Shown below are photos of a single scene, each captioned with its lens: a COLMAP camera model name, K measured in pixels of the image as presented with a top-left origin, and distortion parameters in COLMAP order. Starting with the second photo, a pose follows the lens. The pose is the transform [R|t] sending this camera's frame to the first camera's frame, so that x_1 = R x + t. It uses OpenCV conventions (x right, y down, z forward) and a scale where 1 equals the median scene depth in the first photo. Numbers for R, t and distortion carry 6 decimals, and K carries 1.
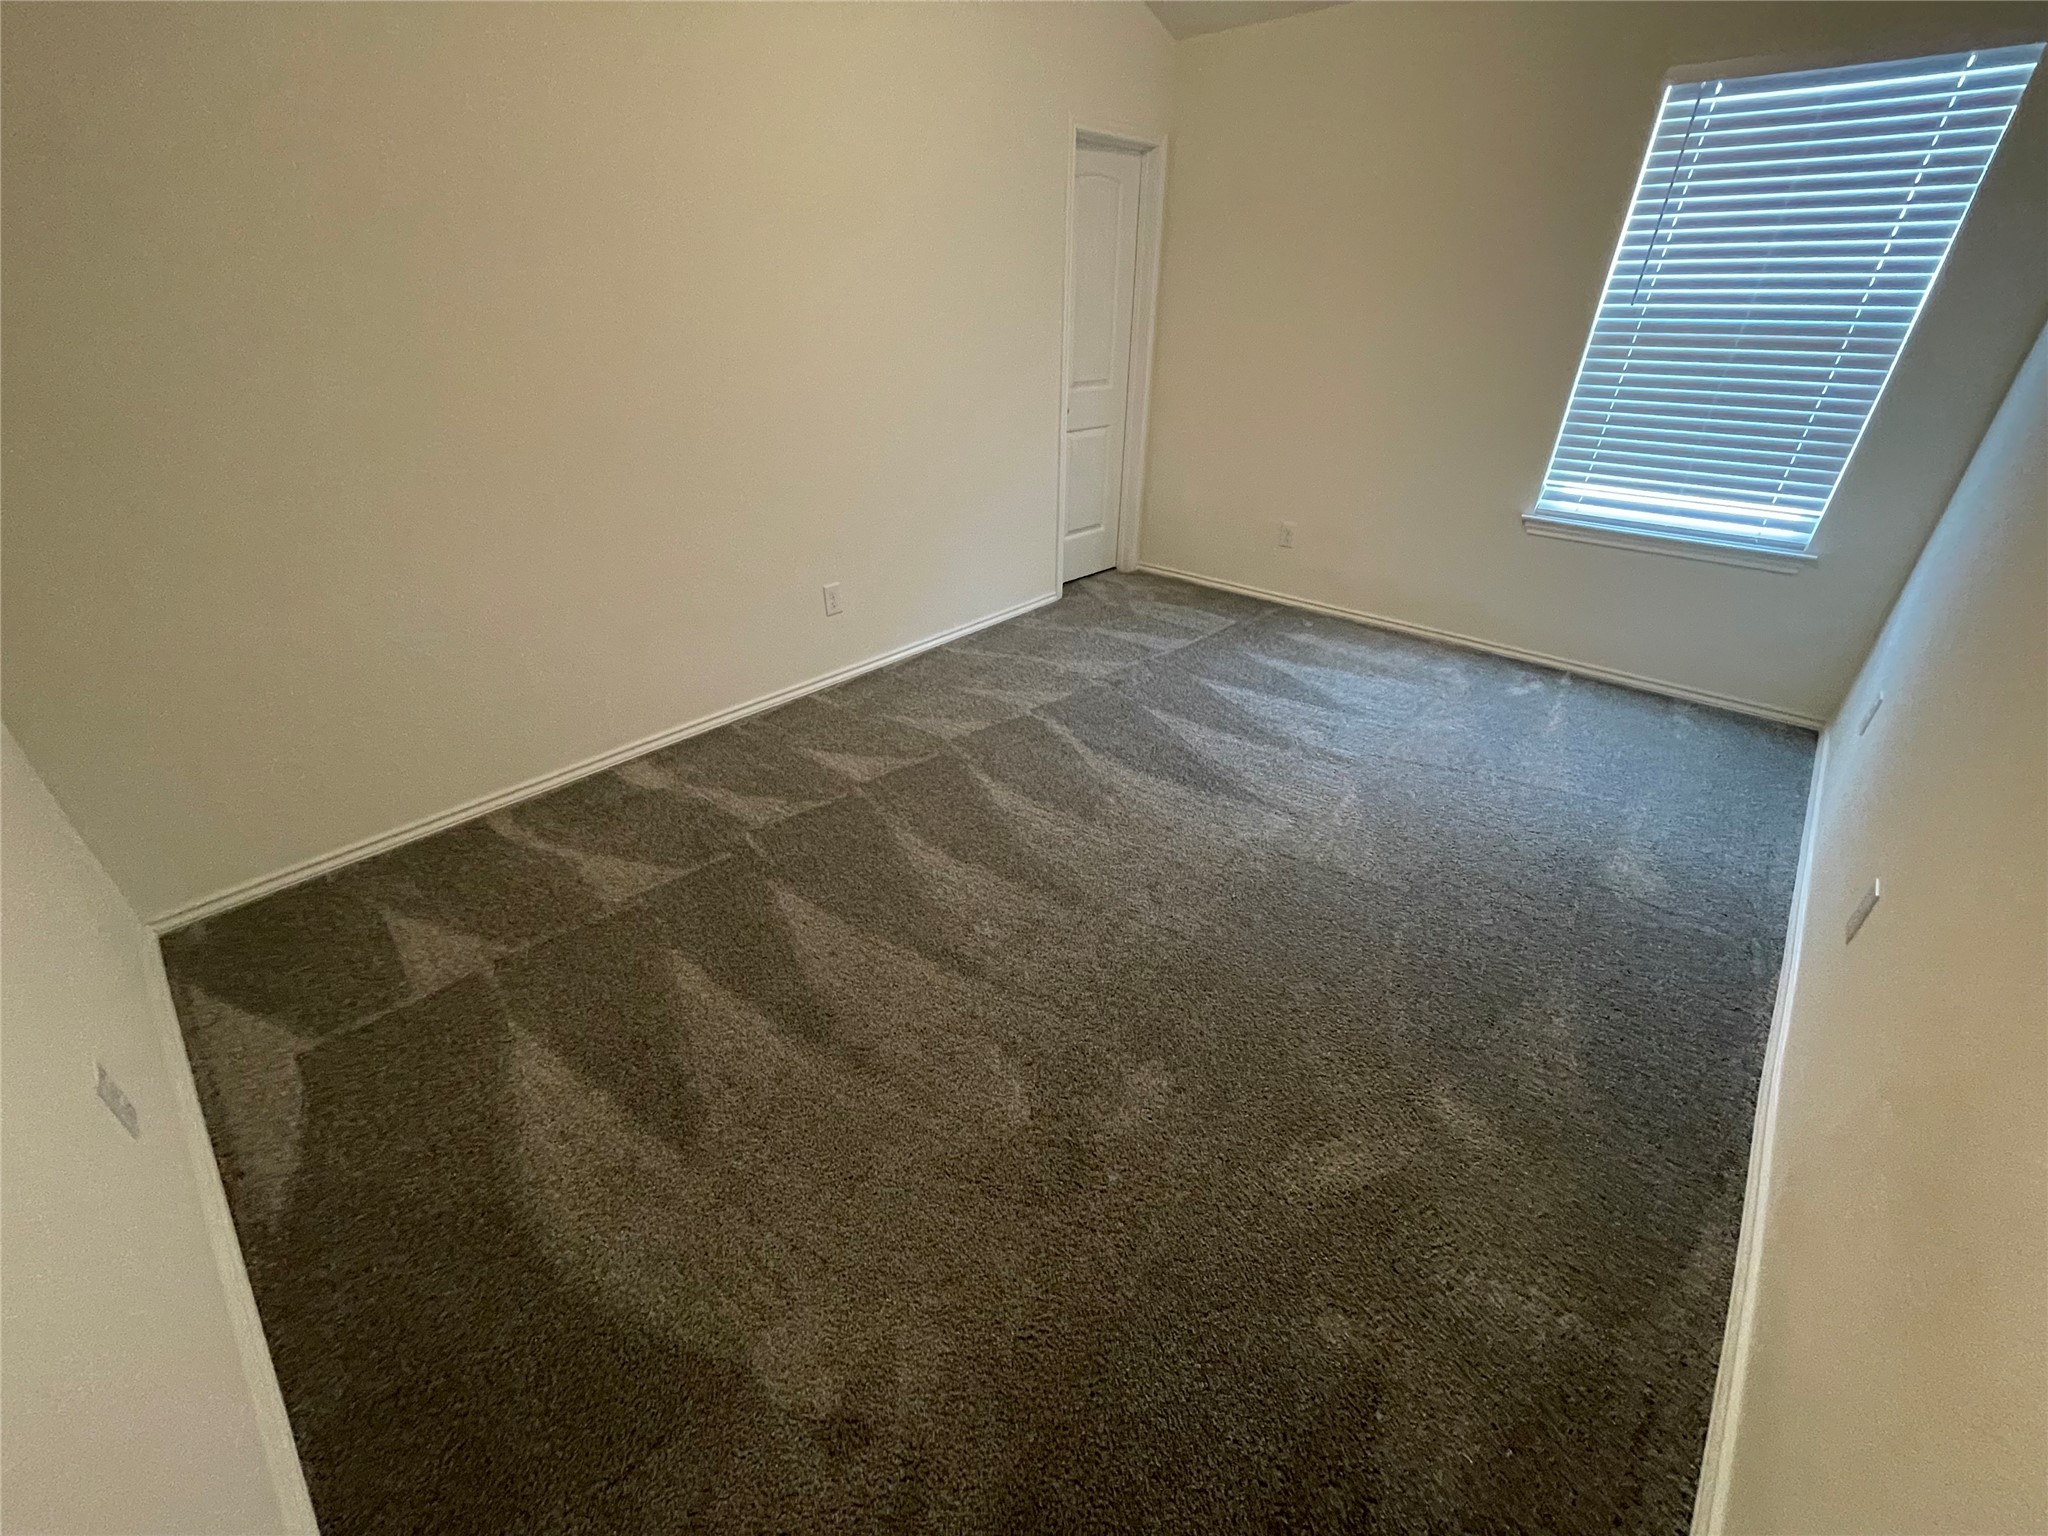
lens RADIAL K [[827.9, 0, 1011.1], [0, 827.9, 768.6], [0, 0, 1]] dist [0.000736, 0.000095]
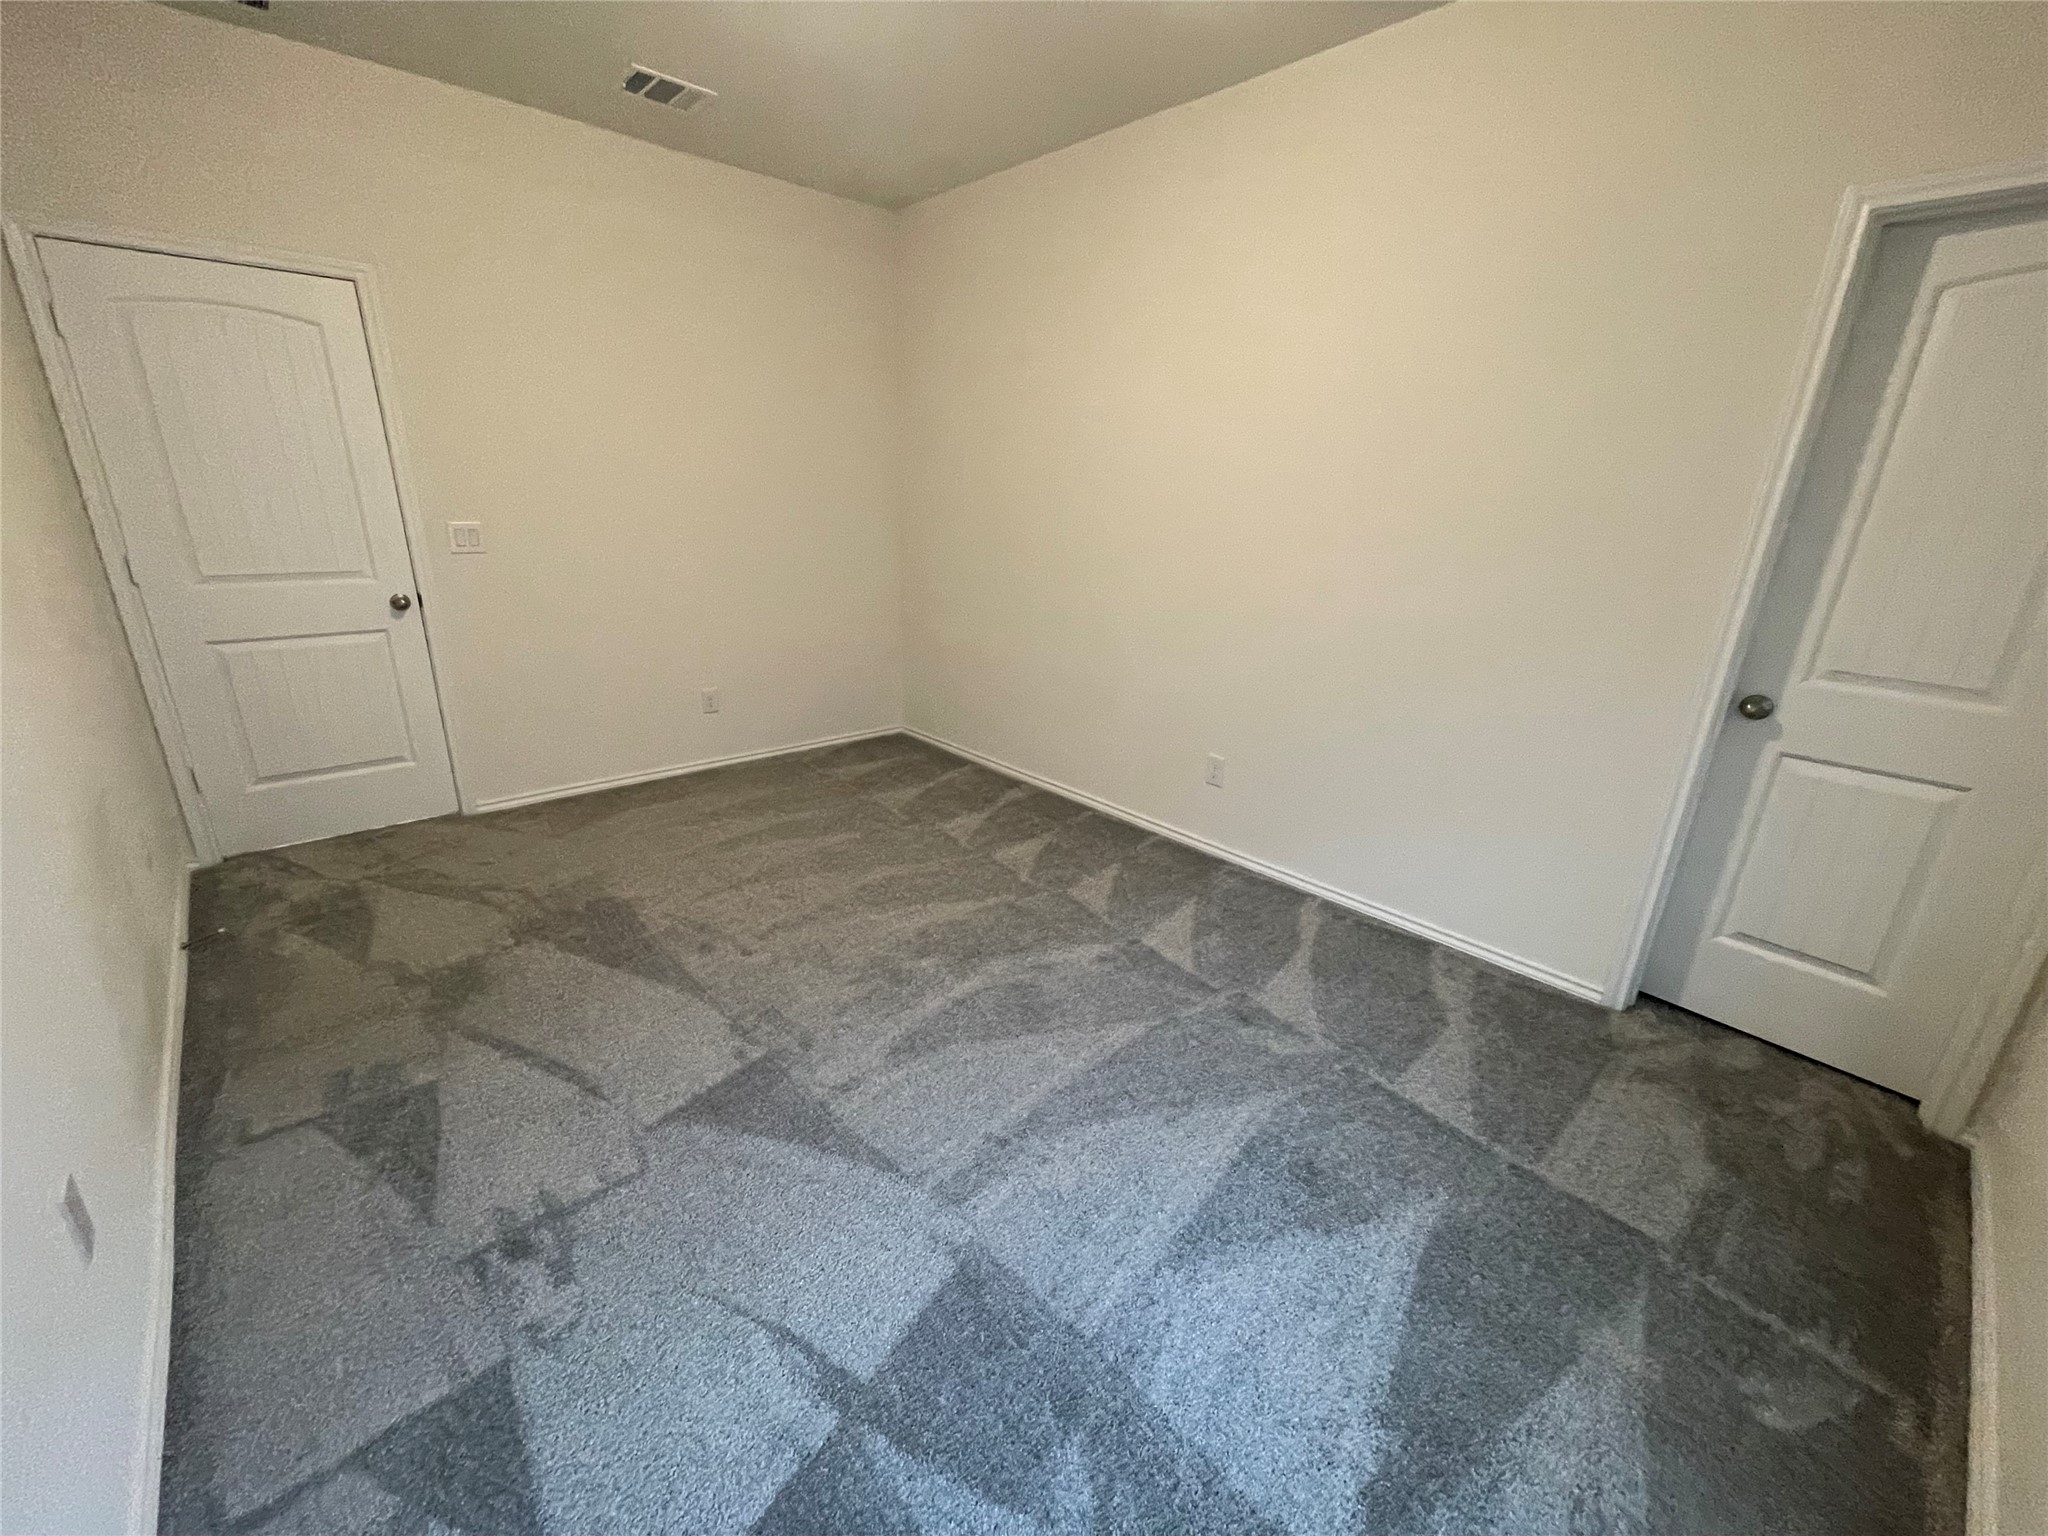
lens RADIAL K [[827.9, 0, 1011.1], [0, 827.9, 768.6], [0, 0, 1]] dist [0.000736, 0.000095]
pose [[-0.081650, 0.325702, -0.941940, 0.660461], [-0.524092, 0.789847, 0.318541, -0.351135], [0.847739, 0.519672, 0.106207, 0.612065]]
